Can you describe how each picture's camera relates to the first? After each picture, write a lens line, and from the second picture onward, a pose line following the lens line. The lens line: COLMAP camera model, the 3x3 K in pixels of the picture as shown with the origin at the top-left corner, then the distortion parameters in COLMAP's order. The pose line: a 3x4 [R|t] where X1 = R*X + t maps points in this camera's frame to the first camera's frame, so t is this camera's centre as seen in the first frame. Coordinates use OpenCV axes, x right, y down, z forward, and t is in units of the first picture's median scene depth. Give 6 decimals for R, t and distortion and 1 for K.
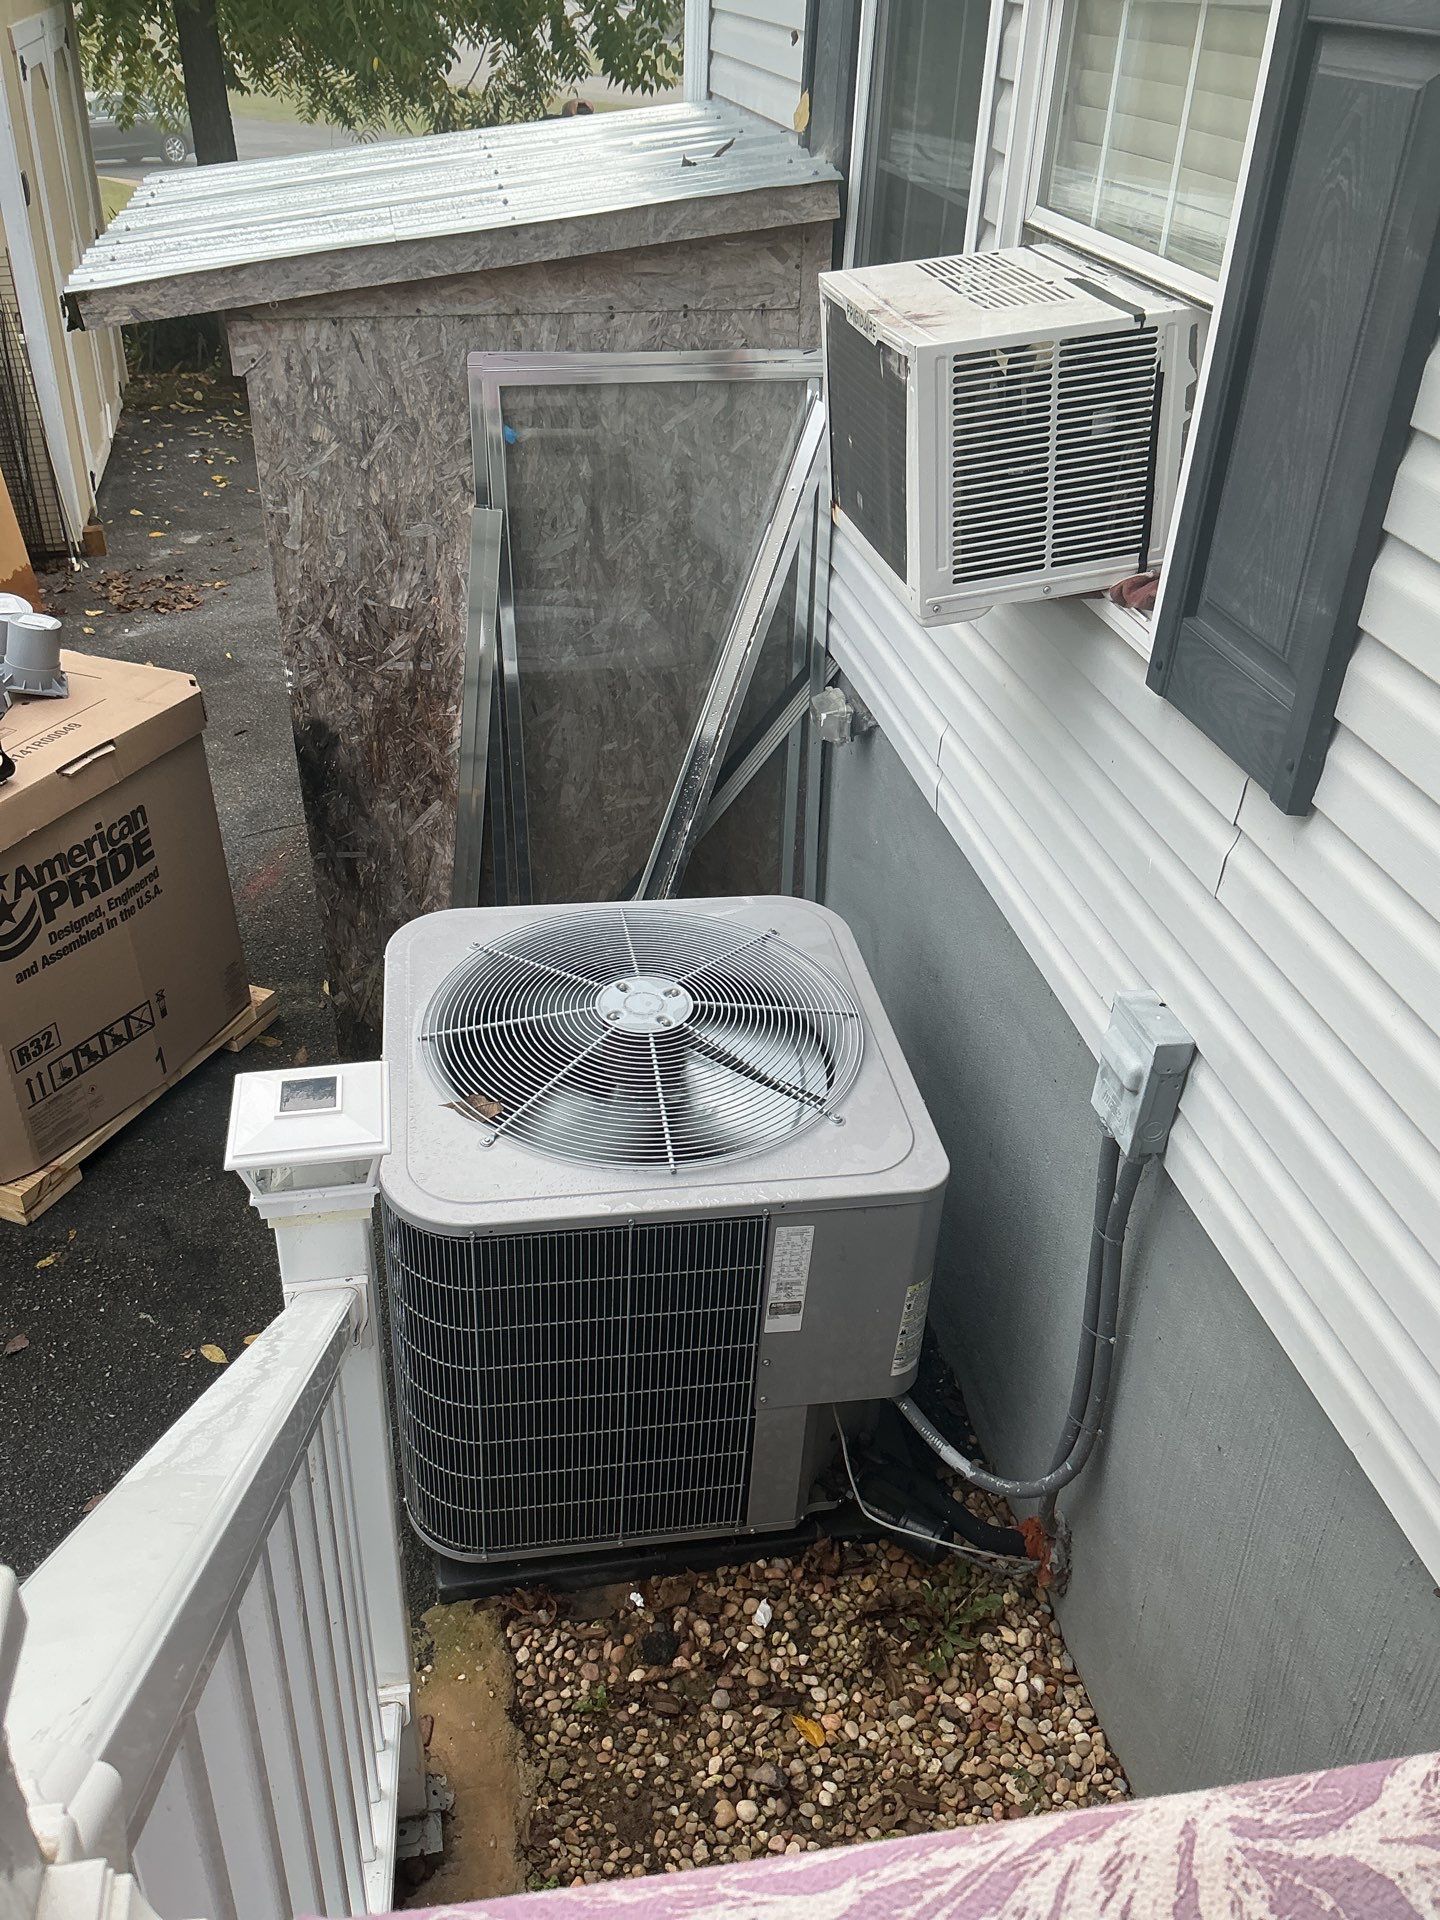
lens RADIAL K [[1578.1, 0, 723.8], [0, 1578.1, 956.8], [0, 0, 1]] dist [0.138183, -0.308507]
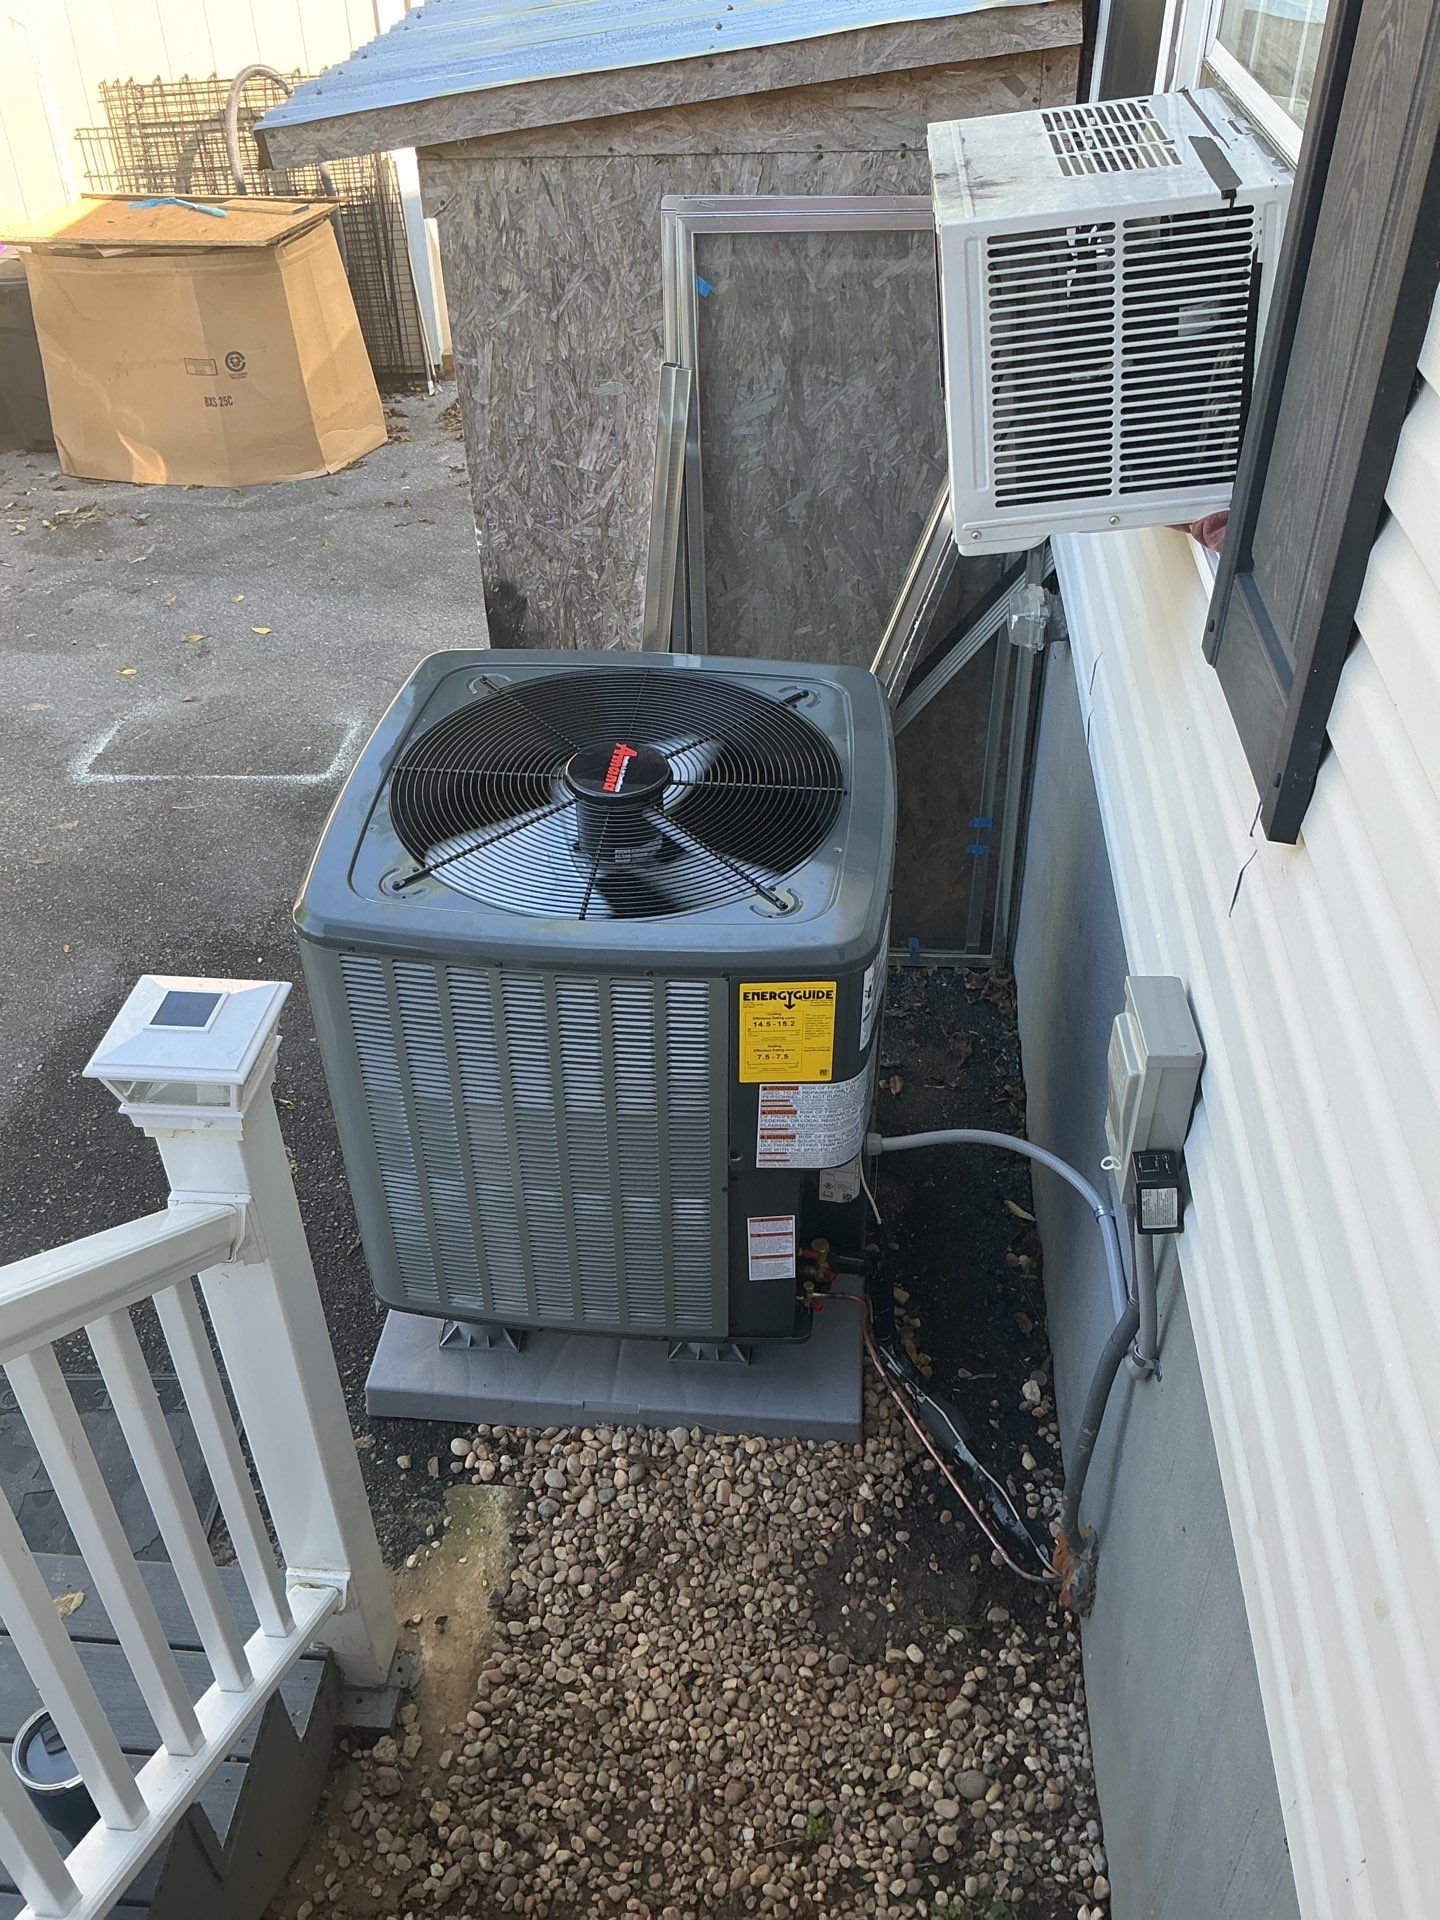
lens RADIAL K [[1609.6, 0, 720.2], [0, 1609.6, 964.3], [0, 0, 1]] dist [0.057065, -0.125405]
pose [[0.961266, 0.130140, -0.242965, 0.157483], [-0.104943, 0.987926, 0.113970, -0.048278], [0.254863, -0.084058, 0.963317, 0.067470]]
